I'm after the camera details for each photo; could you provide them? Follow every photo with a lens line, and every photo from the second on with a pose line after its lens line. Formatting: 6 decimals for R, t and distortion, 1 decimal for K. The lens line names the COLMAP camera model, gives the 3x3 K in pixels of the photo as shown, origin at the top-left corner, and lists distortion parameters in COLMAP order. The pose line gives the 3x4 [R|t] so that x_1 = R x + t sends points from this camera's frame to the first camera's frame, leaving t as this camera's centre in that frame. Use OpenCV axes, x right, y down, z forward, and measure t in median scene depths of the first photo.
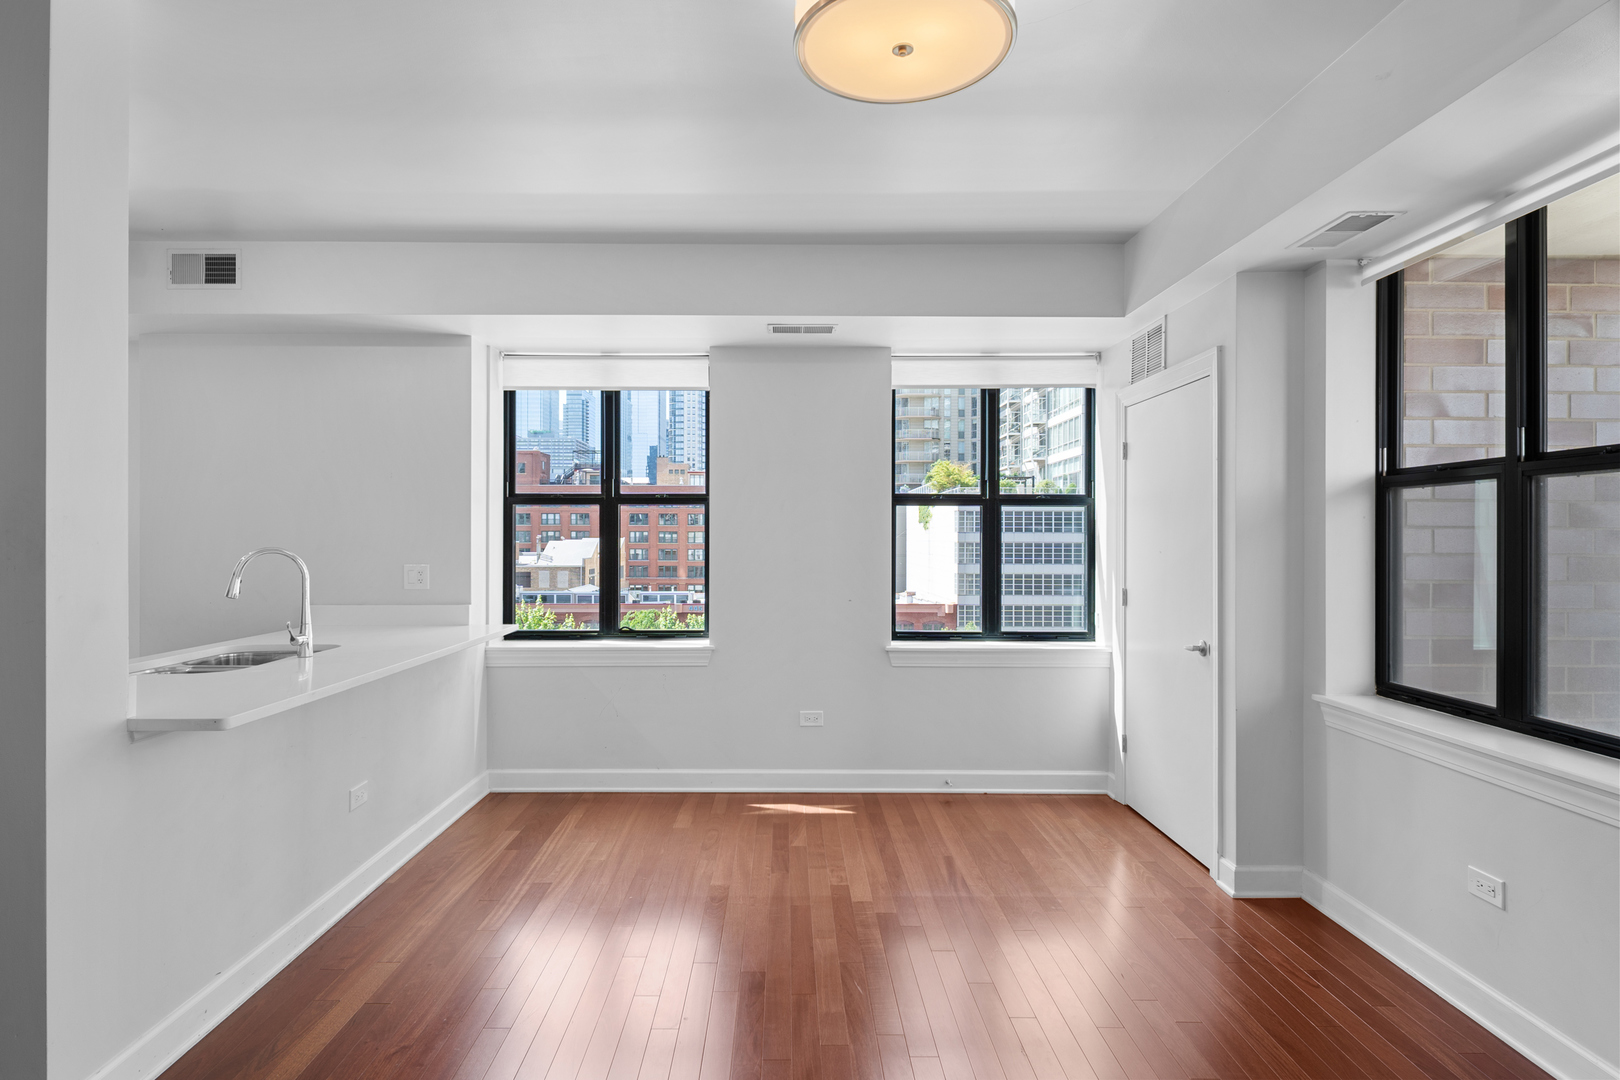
lens RADIAL K [[862.1, 0, 779.9], [0, 862.1, 536.3], [0, 0, 1]] dist [0.018891, 0.000001]
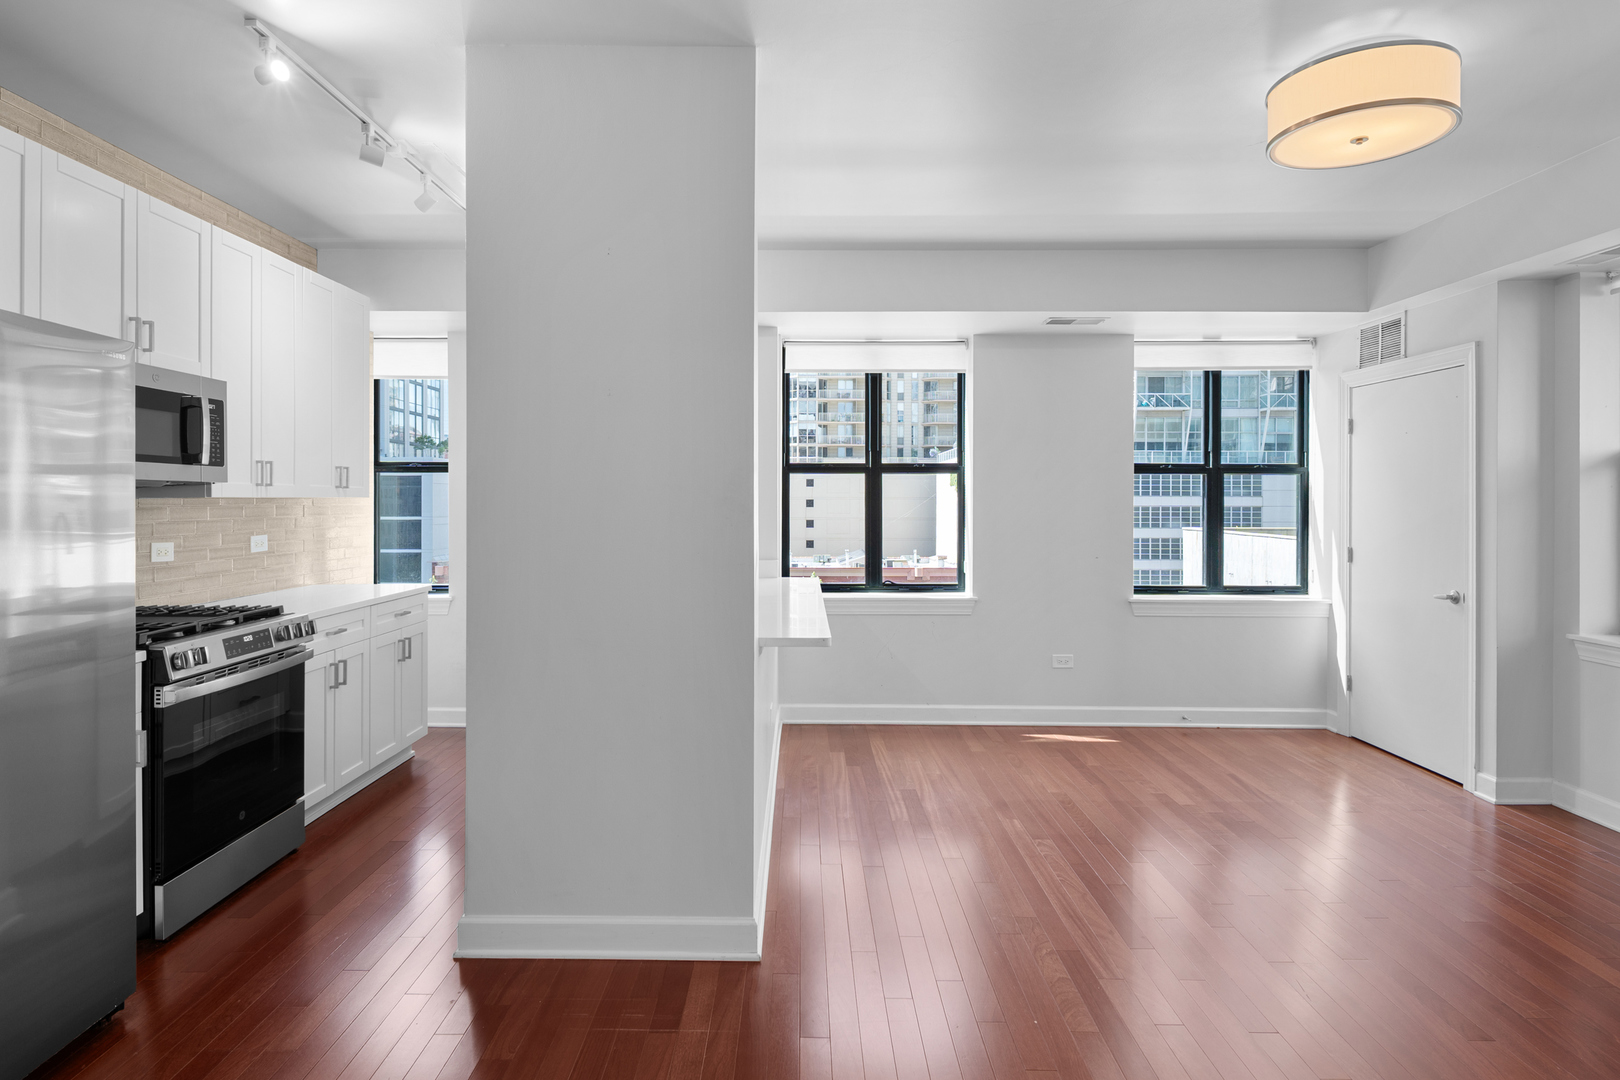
lens RADIAL K [[878.1, 0, 772.7], [0, 878.1, 499.6], [0, 0, 1]] dist [0.001863, -0.001926]
pose [[0.999728, 0.000594, -0.023306, -0.331320], [-0.000571, 0.999999, 0.000971, -0.003094], [0.023307, -0.000957, 0.999728, -0.172706]]
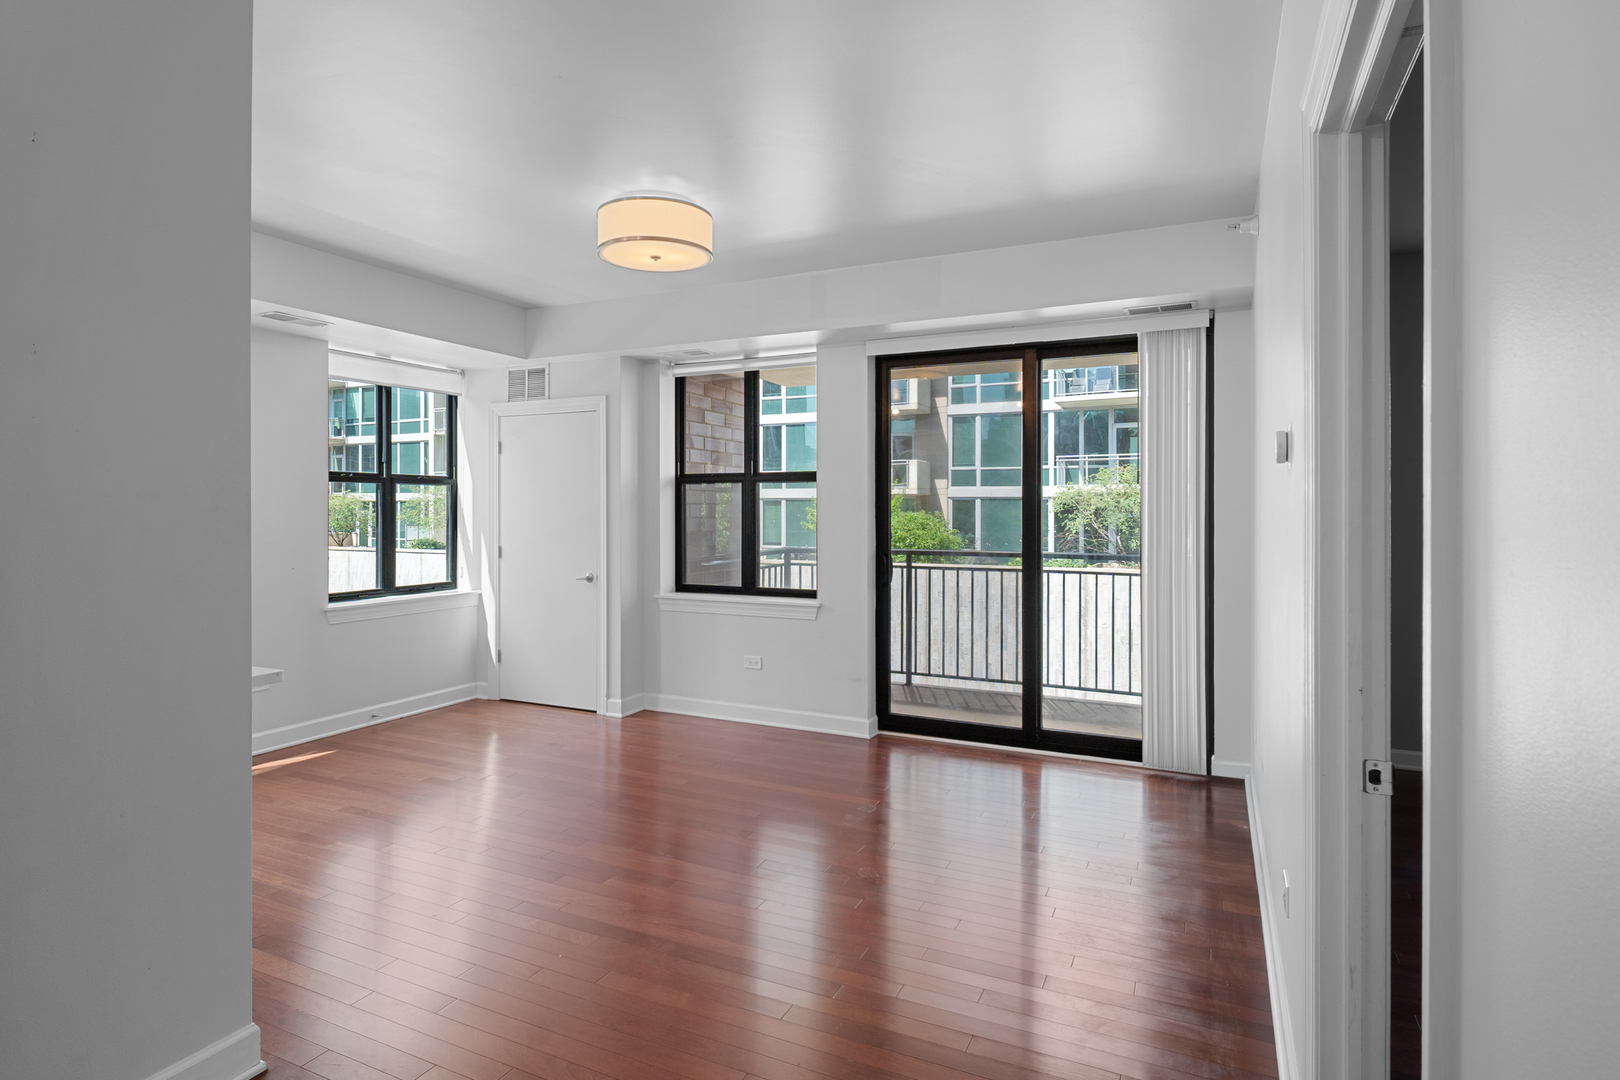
lens RADIAL K [[862.1, 0, 809.1], [0, 862.1, 511.0], [0, 0, 1]] dist [-0.000349, -0.000082]
pose [[0.421839, -0.002871, 0.906666, -0.649848], [-0.000317, 0.999994, 0.003314, -0.001084], [-0.906671, -0.001685, 0.421836, -0.044730]]
